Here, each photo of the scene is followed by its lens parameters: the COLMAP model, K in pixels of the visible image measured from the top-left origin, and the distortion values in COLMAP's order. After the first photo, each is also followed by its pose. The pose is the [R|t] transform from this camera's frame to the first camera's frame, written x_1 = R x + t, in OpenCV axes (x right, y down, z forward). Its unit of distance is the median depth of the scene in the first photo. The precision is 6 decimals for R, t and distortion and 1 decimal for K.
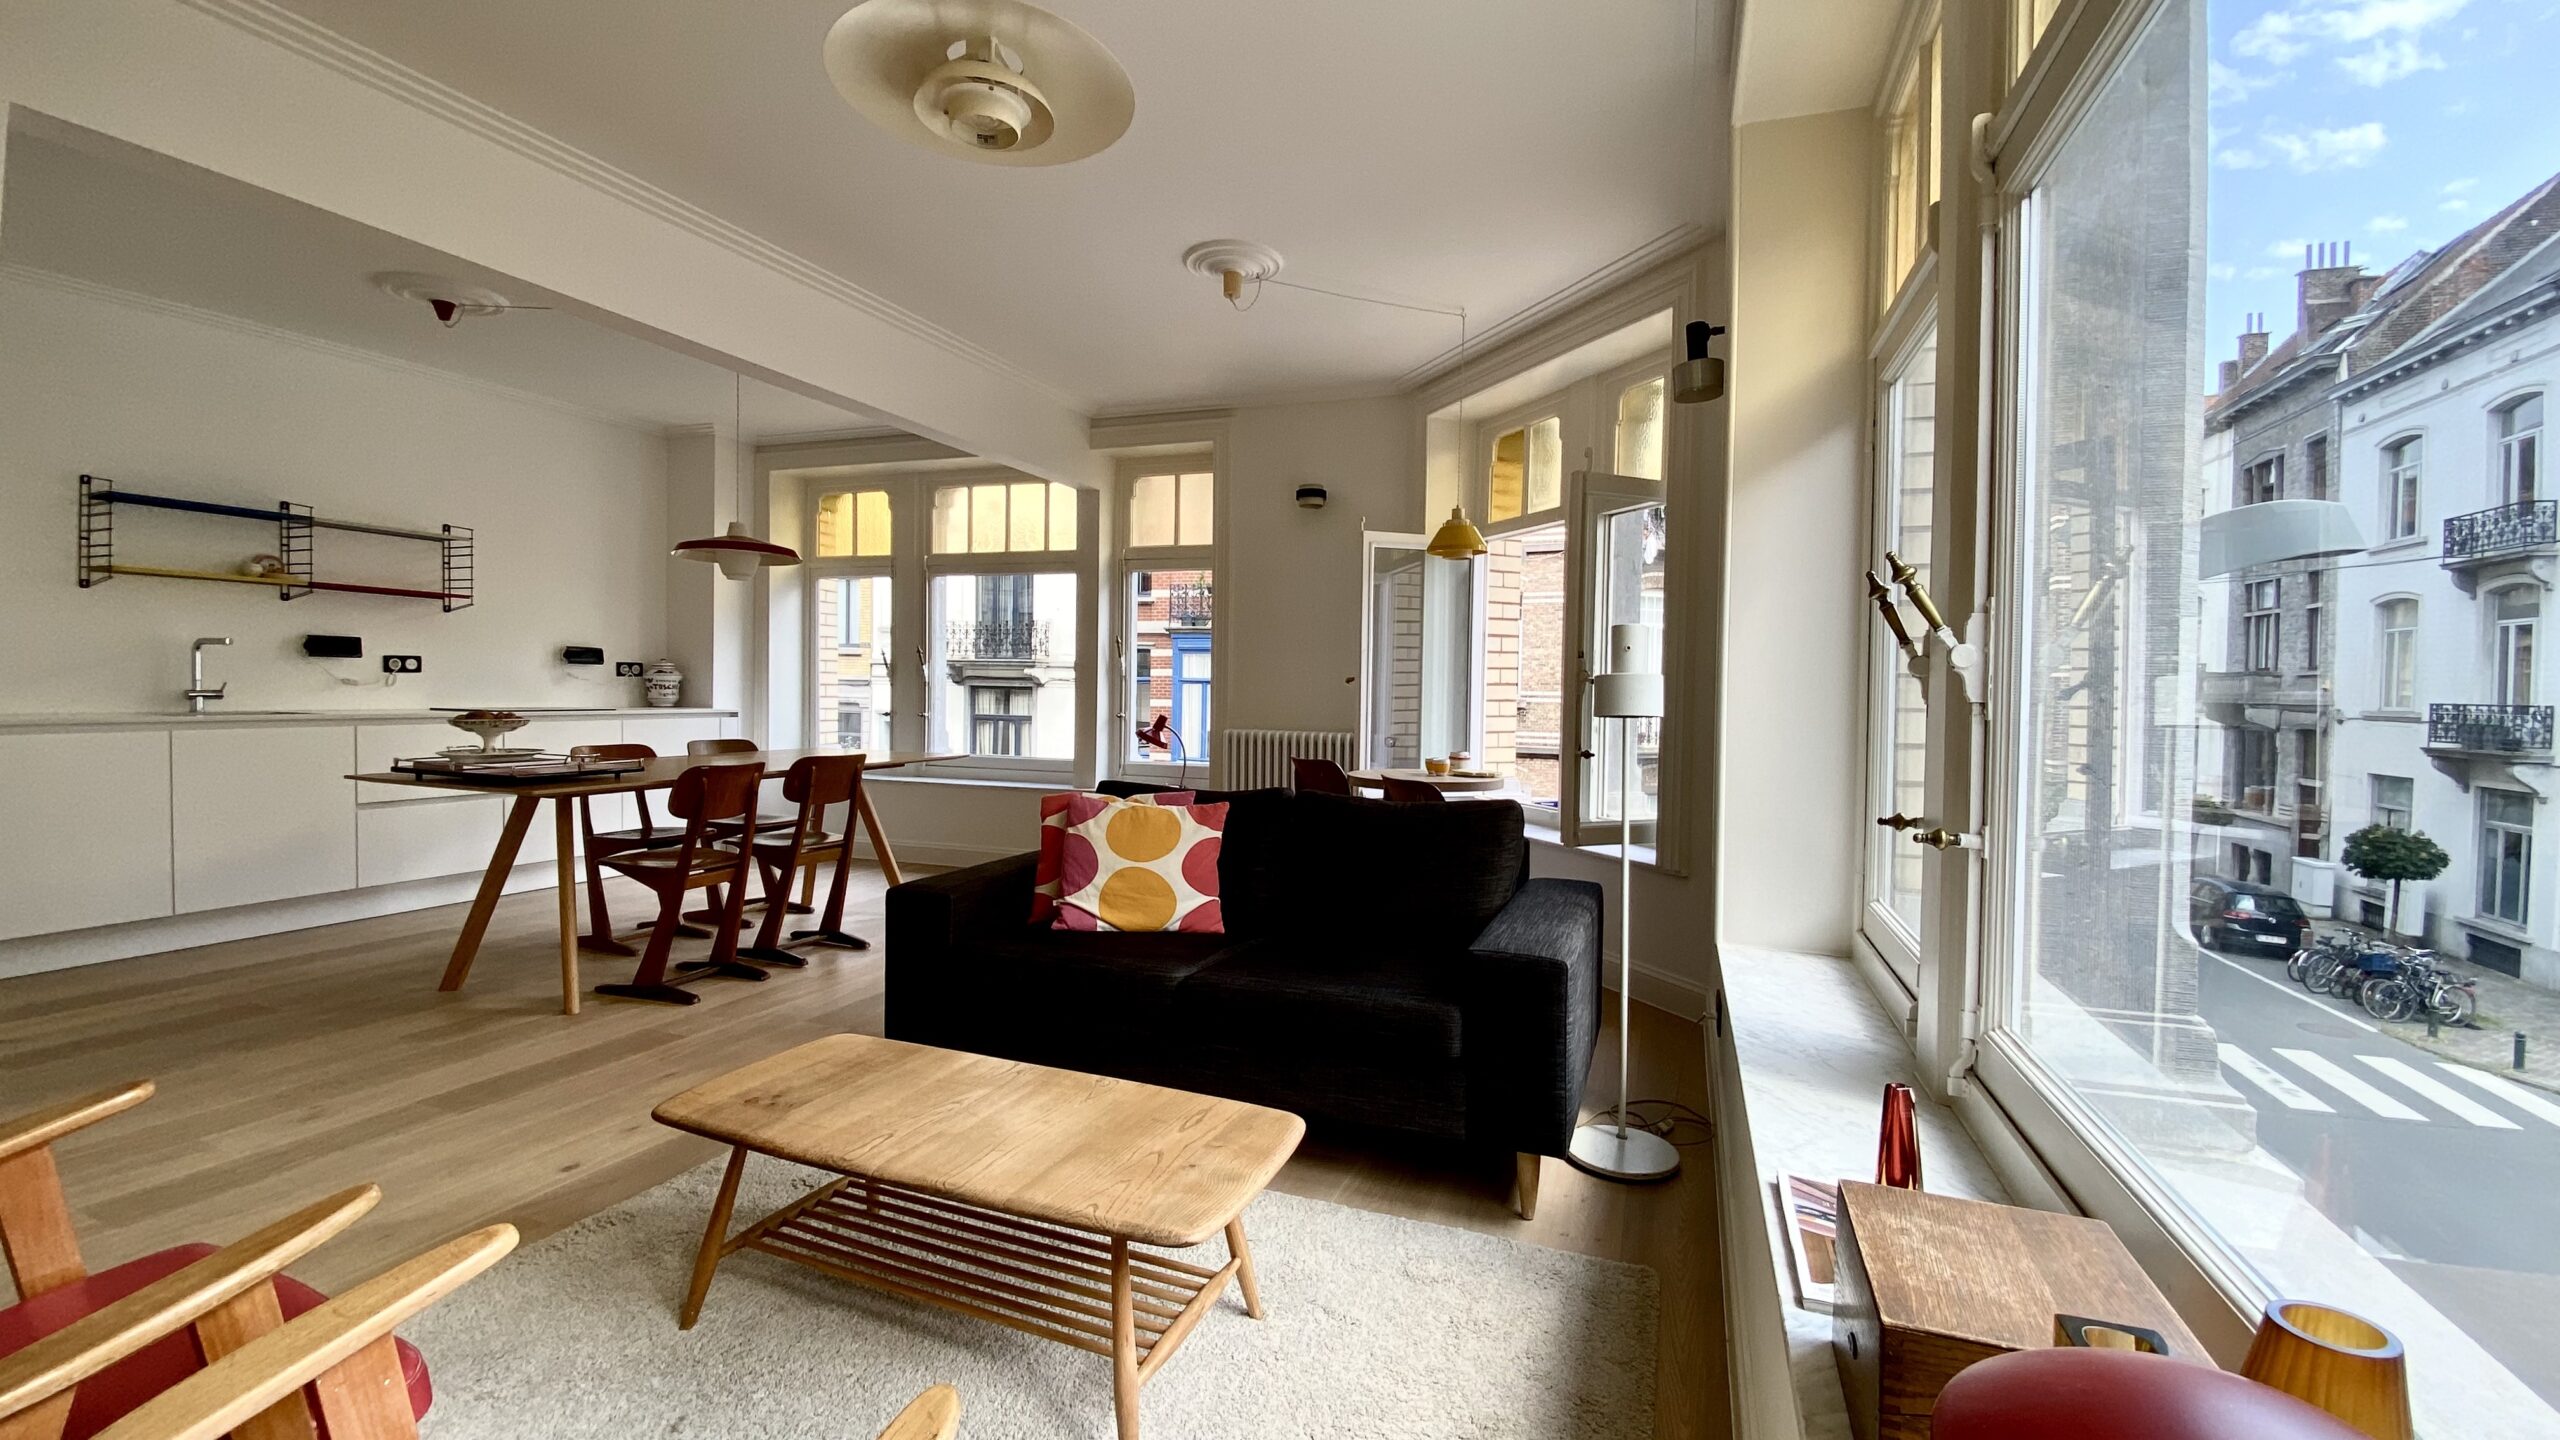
lens RADIAL K [[1028.8, 0, 1295.0], [0, 1028.8, 719.2], [0, 0, 1]] dist [0.011143, -0.016561]
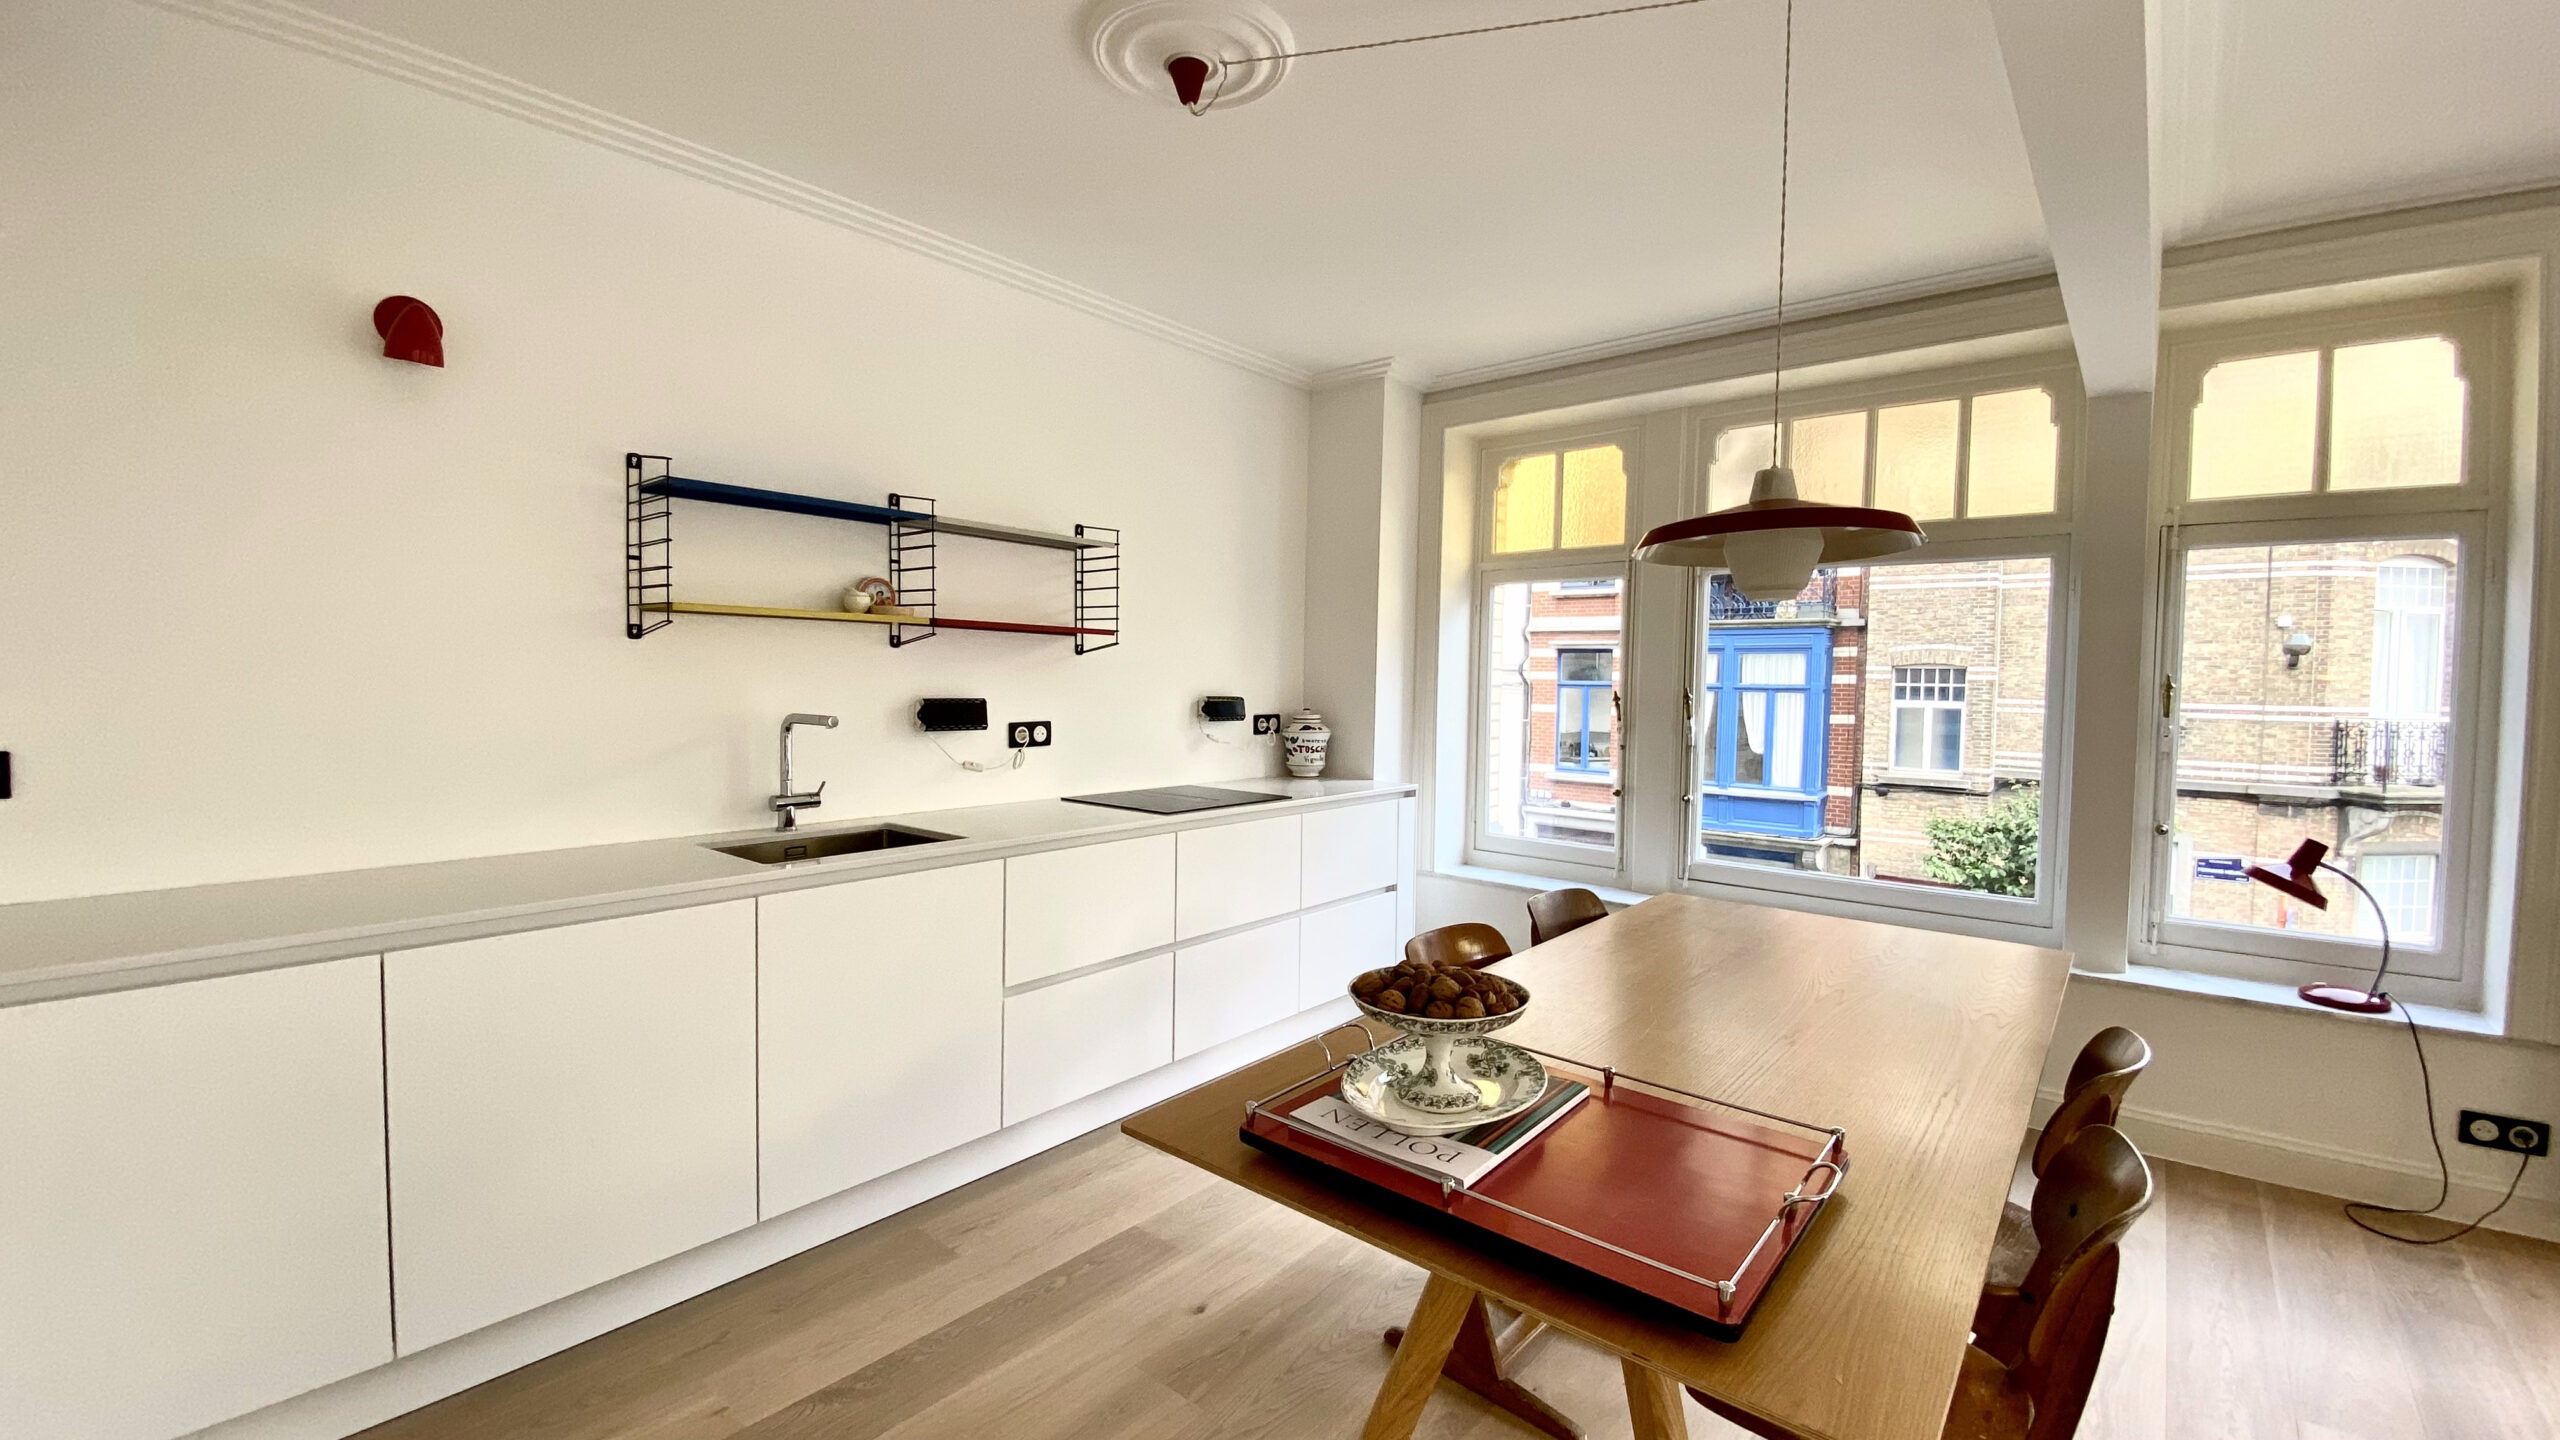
lens RADIAL K [[1028.8, 0, 1283.3], [0, 1028.8, 716.0], [0, 0, 1]] dist [0.011143, -0.016561]
pose [[0.937885, 0.009957, -0.346804, -0.414870], [-0.008526, 0.999948, 0.005652, -0.061063], [0.346842, -0.002344, 0.937921, 0.369556]]
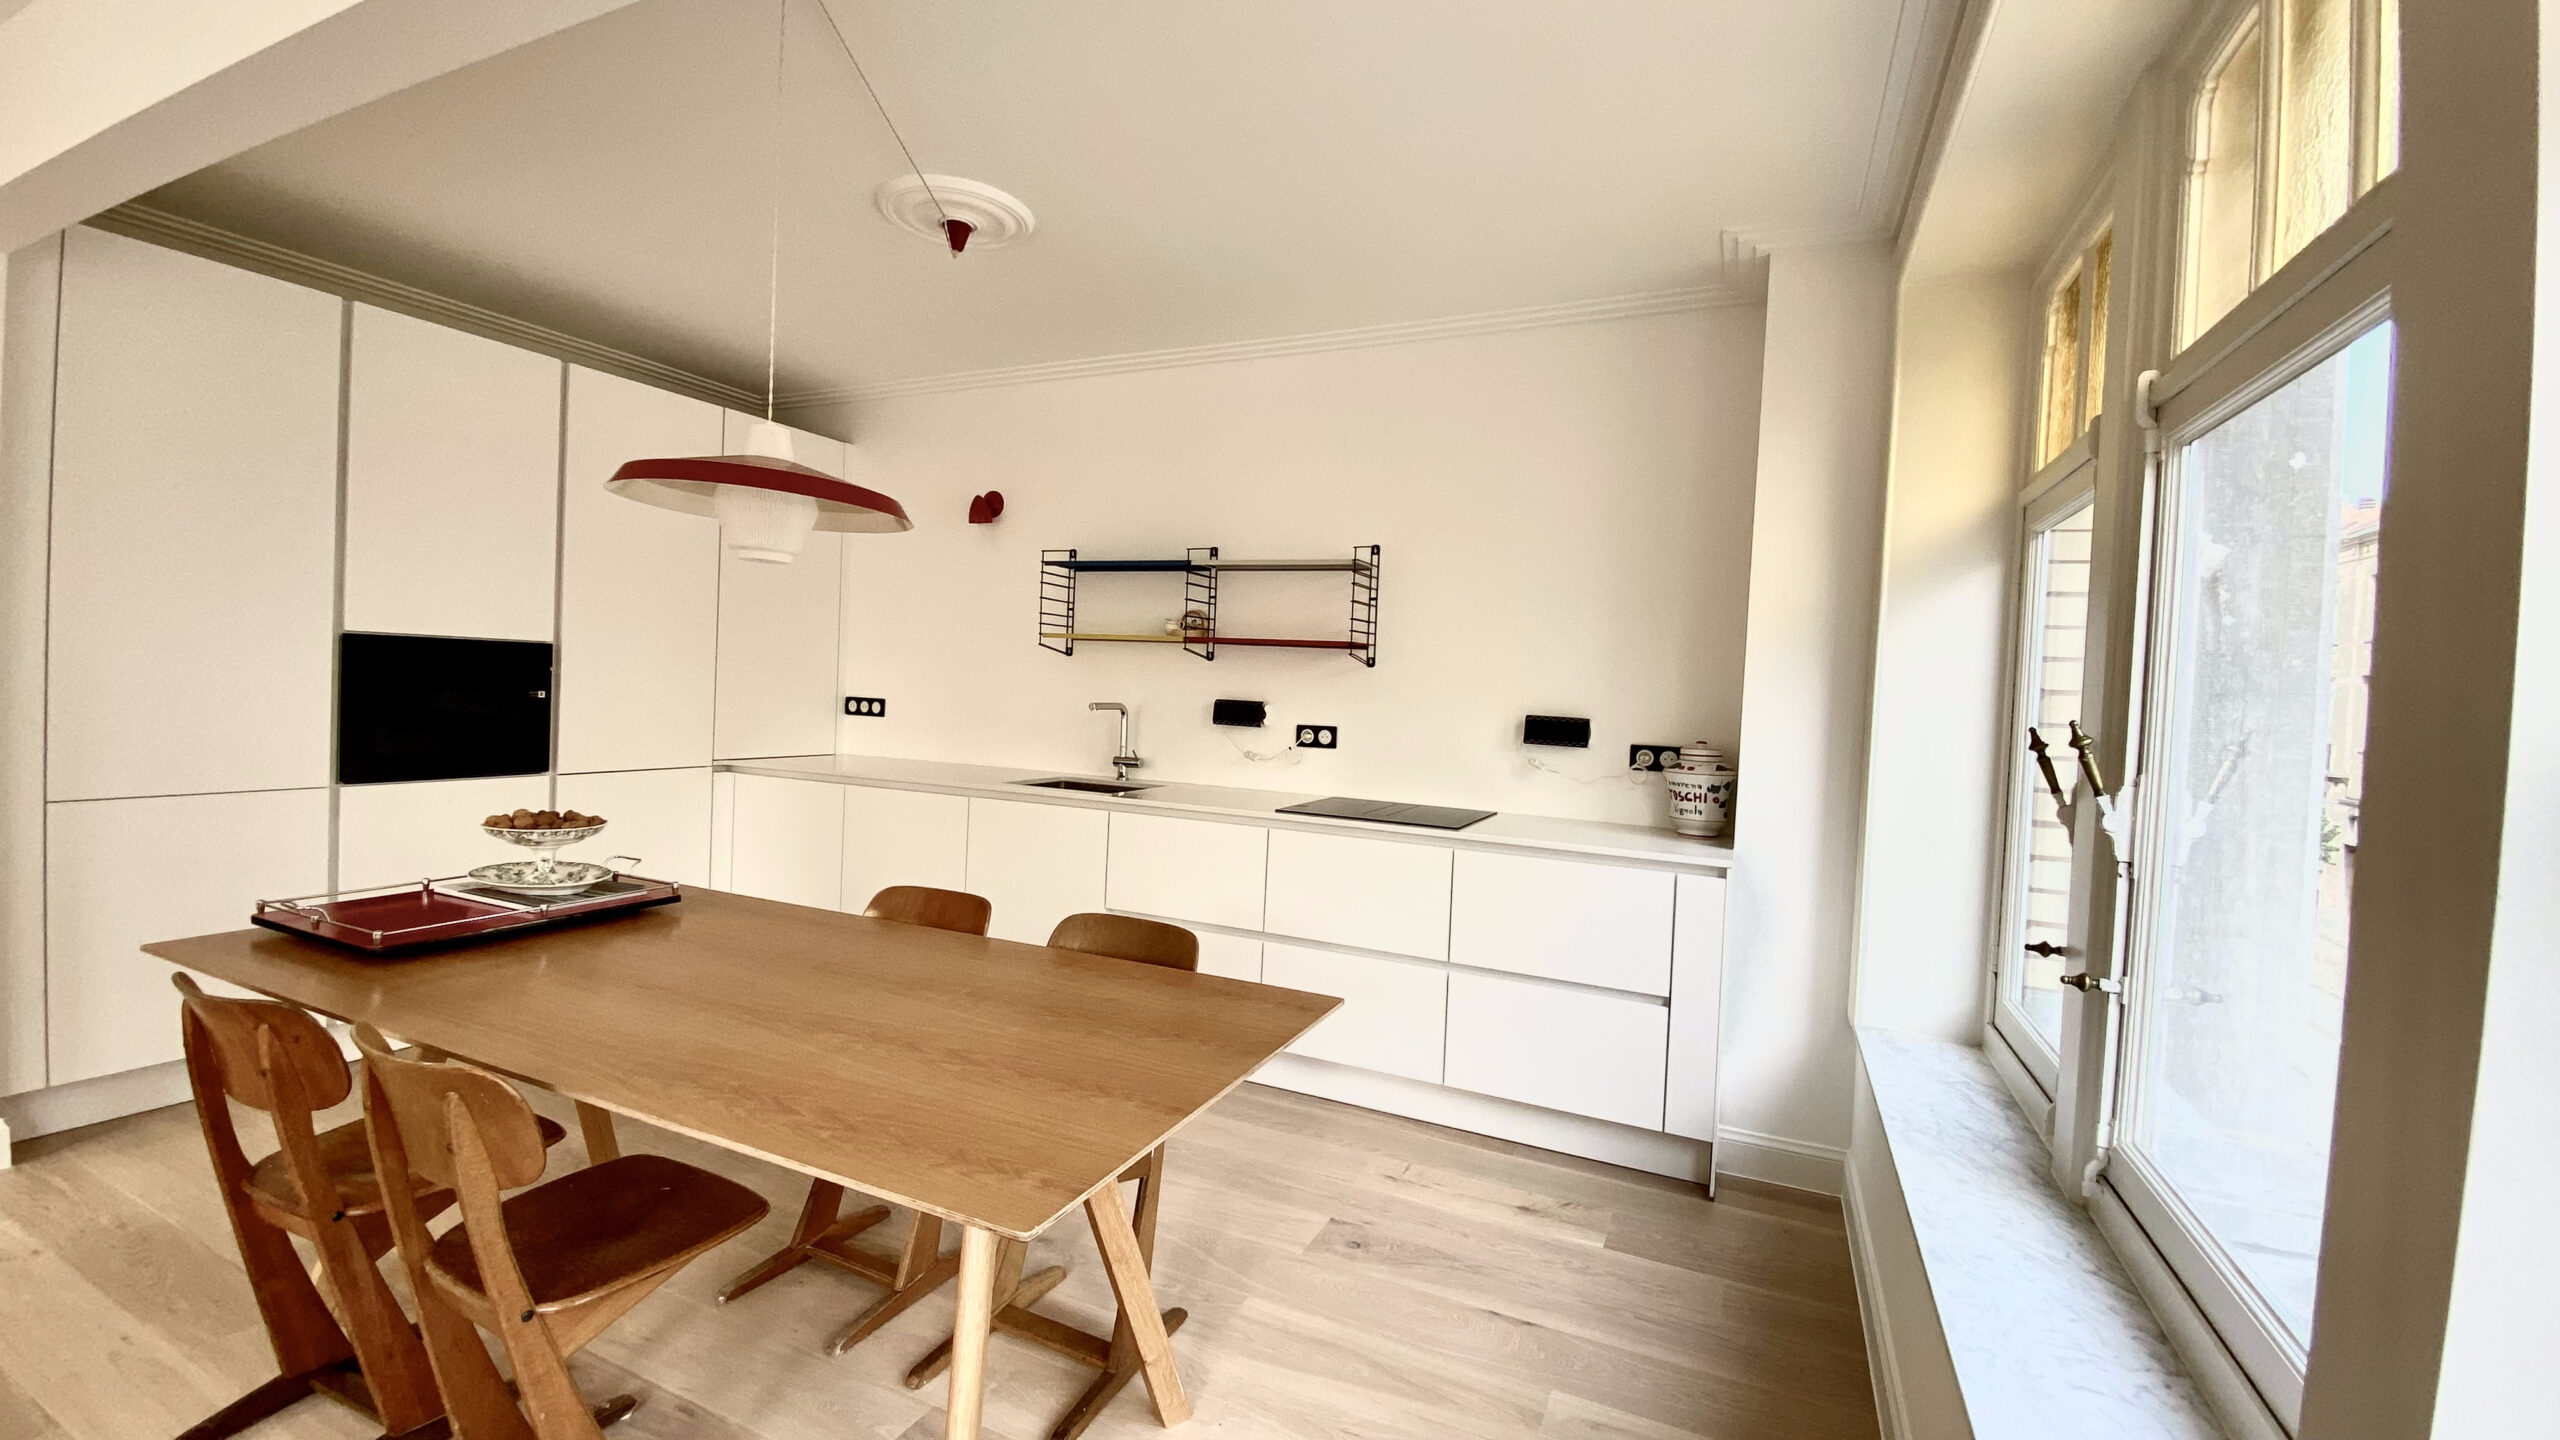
lens RADIAL K [[1028.8, 0, 1278.7], [0, 1028.8, 701.6], [0, 0, 1]] dist [0.011143, -0.016561]
pose [[-0.098211, 0.006967, -0.995141, -0.094581], [-0.066875, 0.997669, 0.013584, -0.075846], [0.992916, 0.067884, -0.097516, 0.899793]]
